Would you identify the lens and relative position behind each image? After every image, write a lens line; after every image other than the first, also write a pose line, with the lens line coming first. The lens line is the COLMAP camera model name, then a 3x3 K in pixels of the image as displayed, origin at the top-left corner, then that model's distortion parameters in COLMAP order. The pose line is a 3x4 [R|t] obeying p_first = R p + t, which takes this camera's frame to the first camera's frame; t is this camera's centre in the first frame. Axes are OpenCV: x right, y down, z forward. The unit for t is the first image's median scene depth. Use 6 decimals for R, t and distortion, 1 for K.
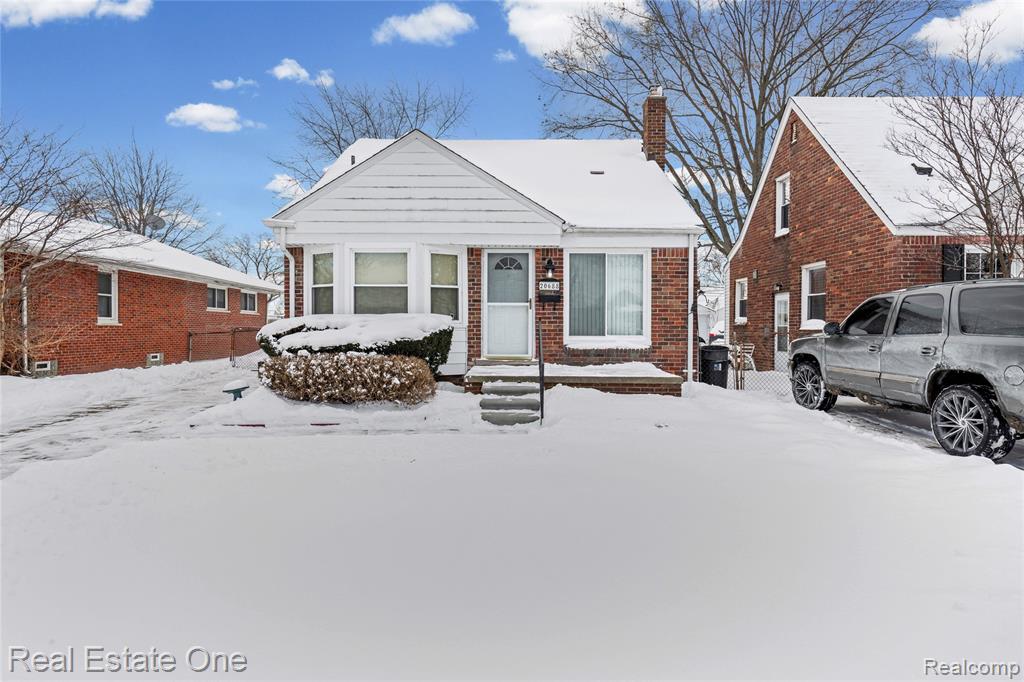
lens RADIAL K [[565.8, 0, 492.8], [0, 565.8, 337.9], [0, 0, 1]] dist [0.001473, -0.000020]
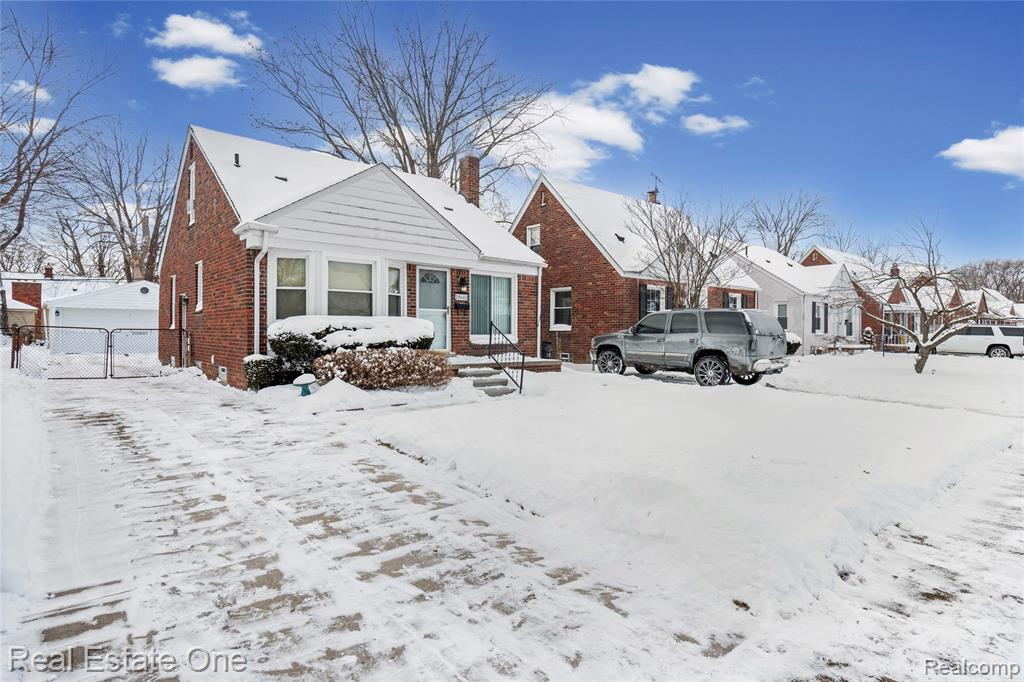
lens RADIAL K [[559.4, 0, 512.0], [0, 559.4, 341.0], [0, 0, 1]] dist [0.000379, -0.000256]
pose [[0.751478, -0.009067, 0.659696, -0.687615], [0.006298, 0.999959, 0.006569, 0.003506], [-0.659729, -0.000781, 0.751504, -0.072261]]
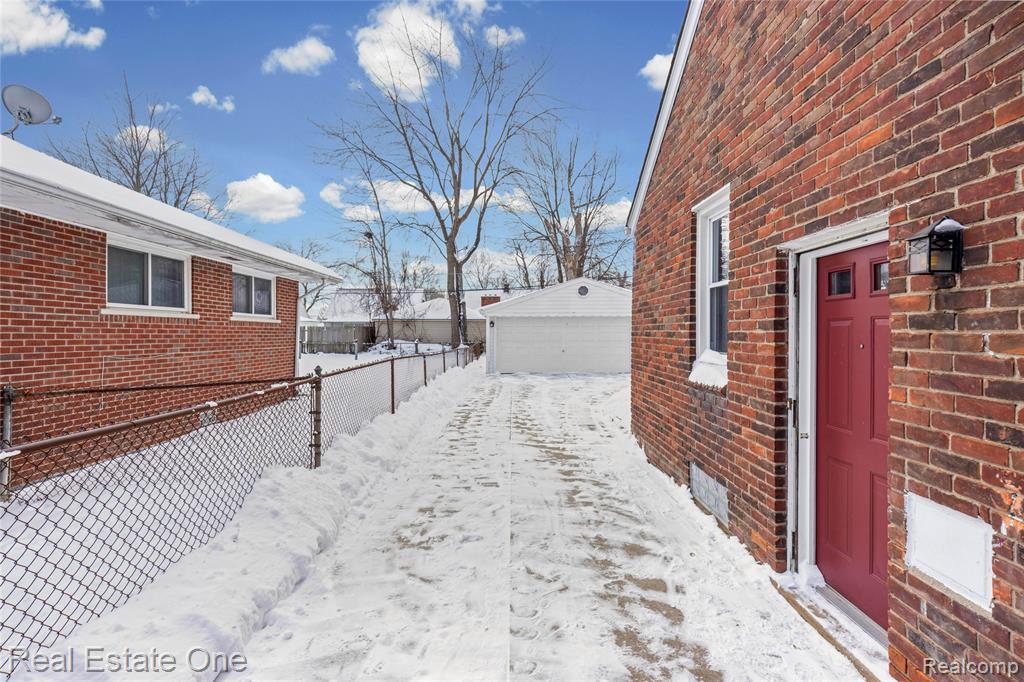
lens RADIAL K [[461.8, 0, 512.0], [0, 461.8, 341.0], [0, 0, 1]] dist [0.003755, 0.000106]
pose [[0.999836, -0.005764, 0.017159, -0.521126], [0.005637, 0.999957, 0.007430, -0.067586], [-0.017201, -0.007332, 0.999825, 1.467717]]
